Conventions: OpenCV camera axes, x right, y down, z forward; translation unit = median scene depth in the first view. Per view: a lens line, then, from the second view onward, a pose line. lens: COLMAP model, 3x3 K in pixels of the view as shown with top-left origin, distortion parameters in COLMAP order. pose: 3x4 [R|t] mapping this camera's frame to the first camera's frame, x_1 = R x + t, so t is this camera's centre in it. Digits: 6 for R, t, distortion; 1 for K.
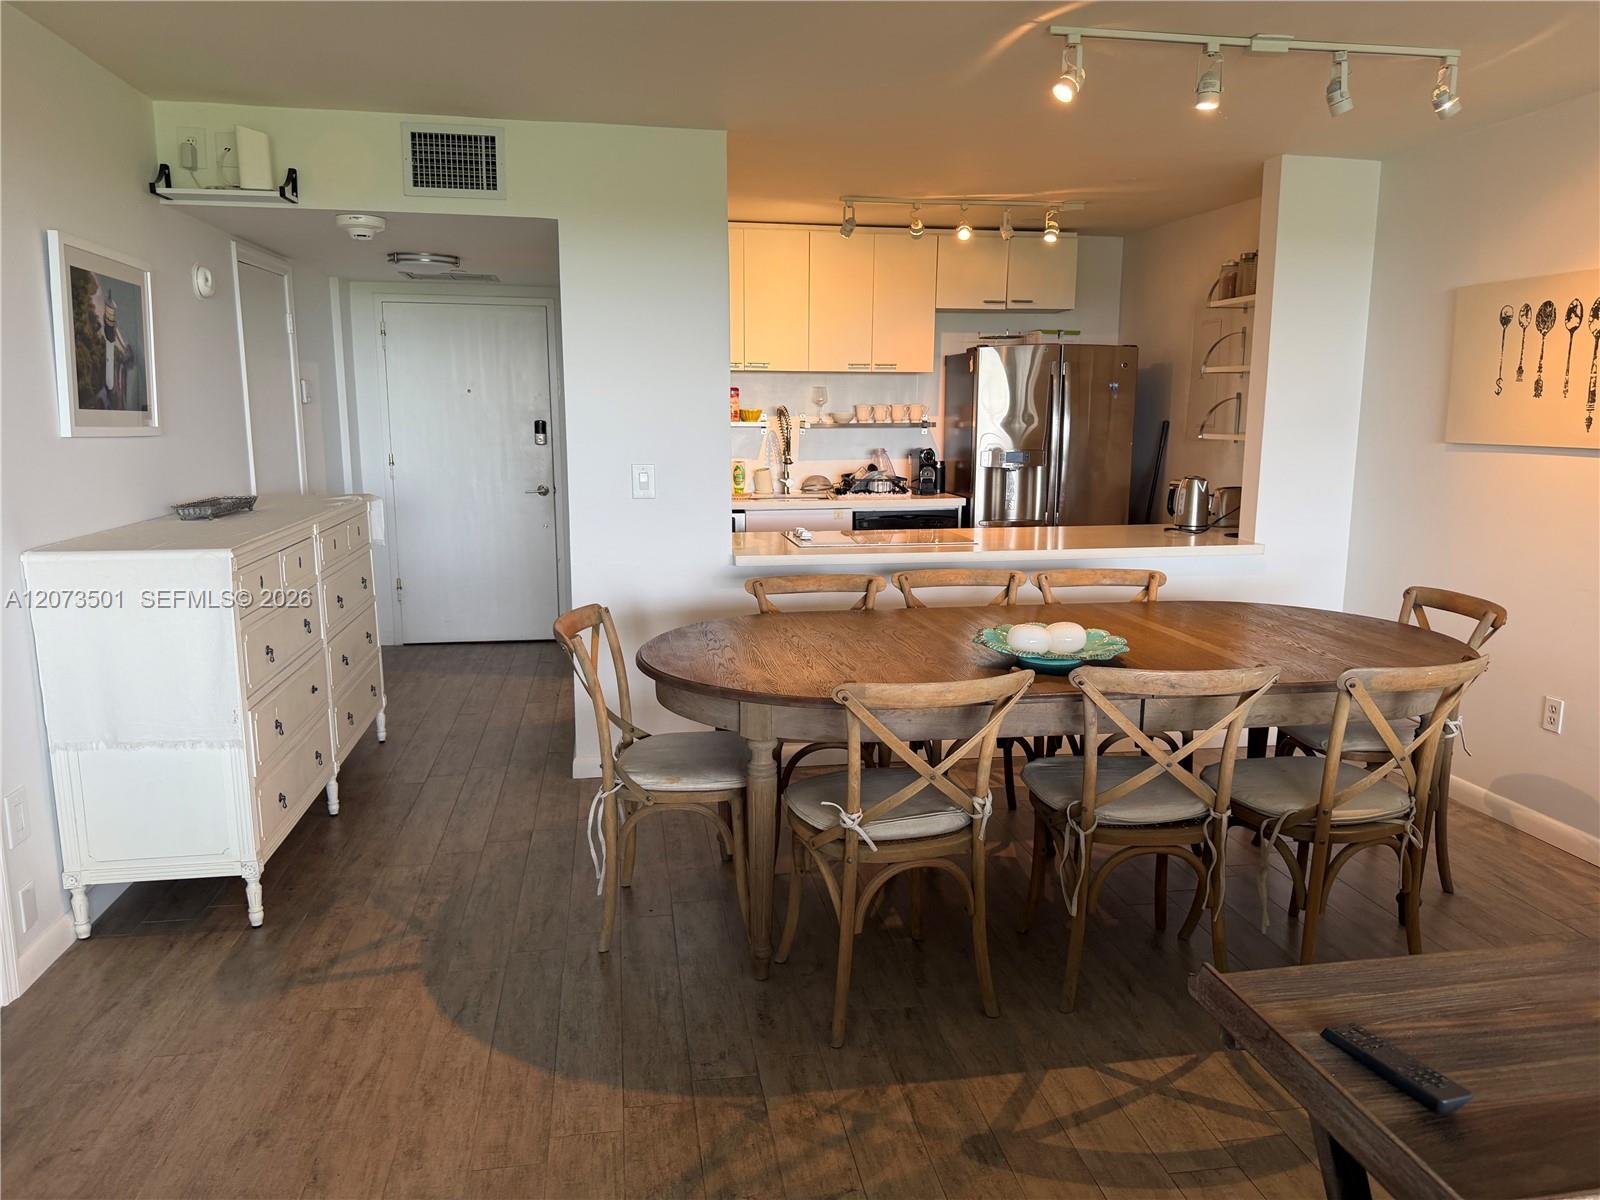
lens RADIAL K [[1114.0, 0, 800.0], [0, 1114.0, 600.0], [0, 0, 1]] dist [0.031652, -0.115985]
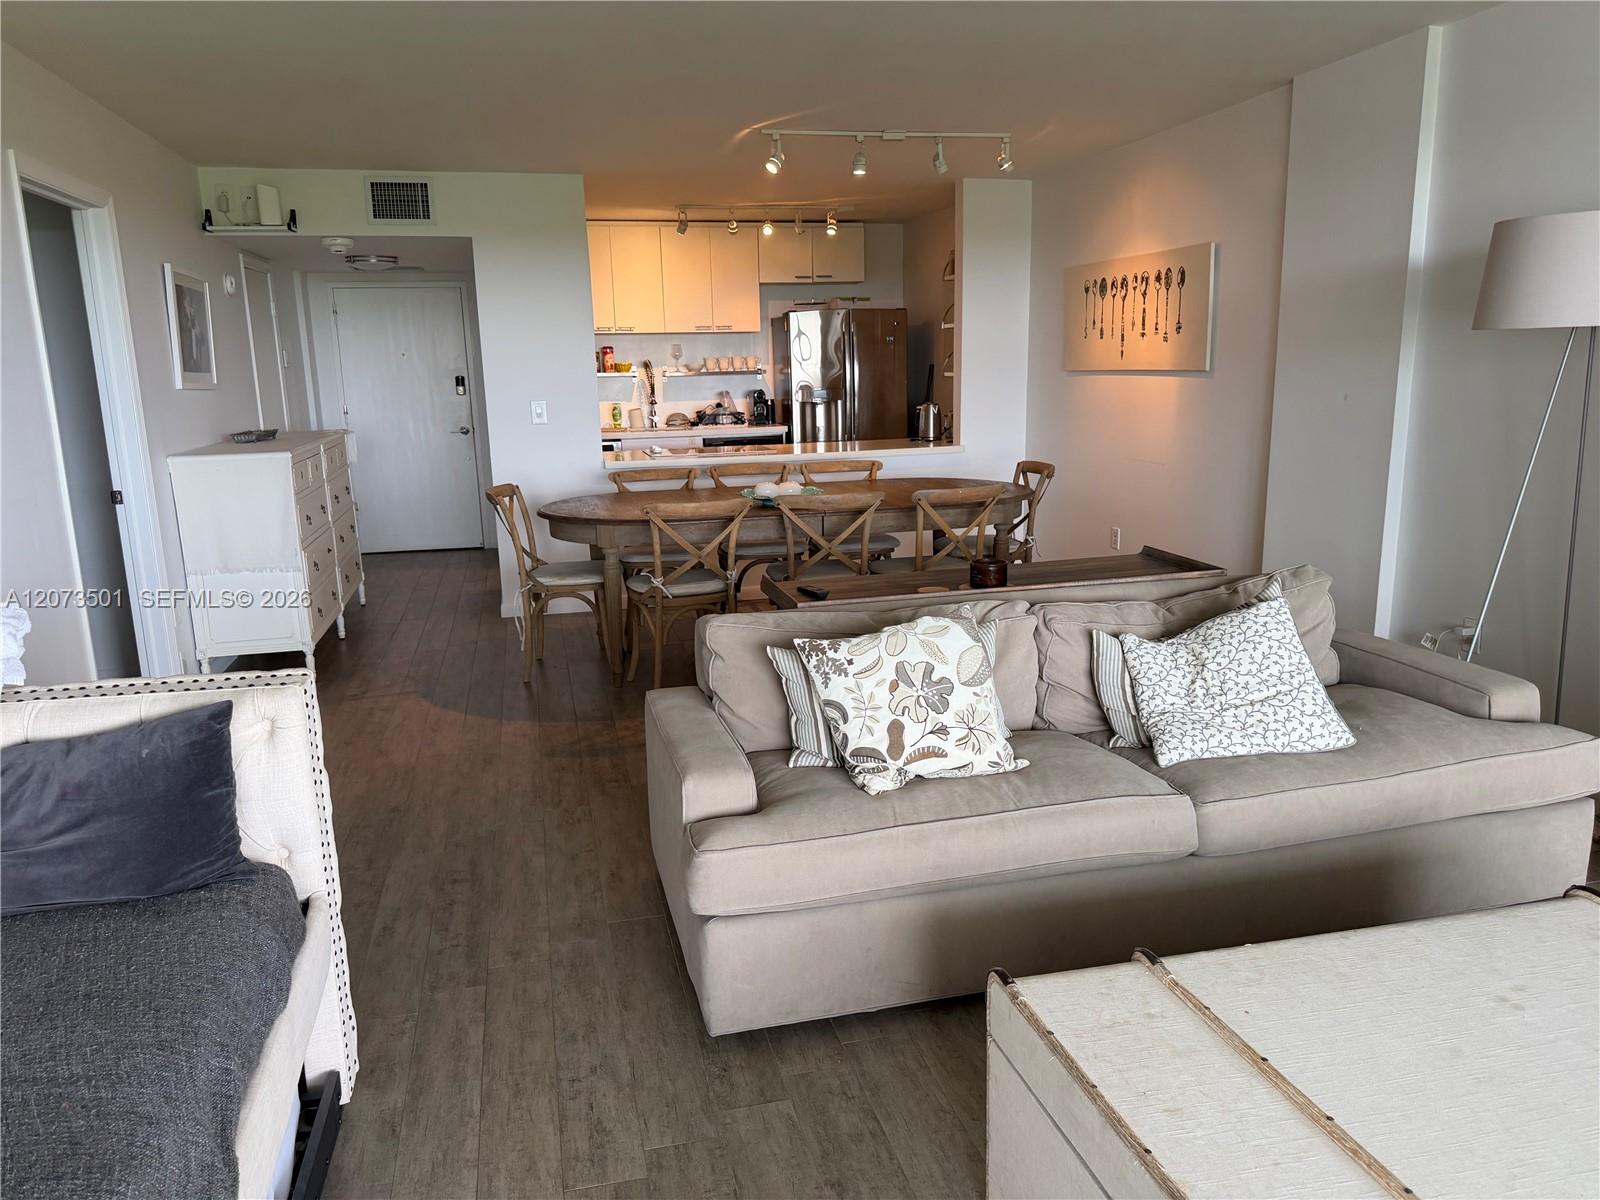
lens RADIAL K [[1104.5, 0, 809.1], [0, 1104.5, 615.8], [0, 0, 1]] dist [0.053350, -0.189504]
pose [[0.995974, -0.043389, 0.078439, 0.079125], [0.039127, 0.997715, 0.055078, 0.084659], [-0.080650, -0.051788, 0.995396, -0.448297]]
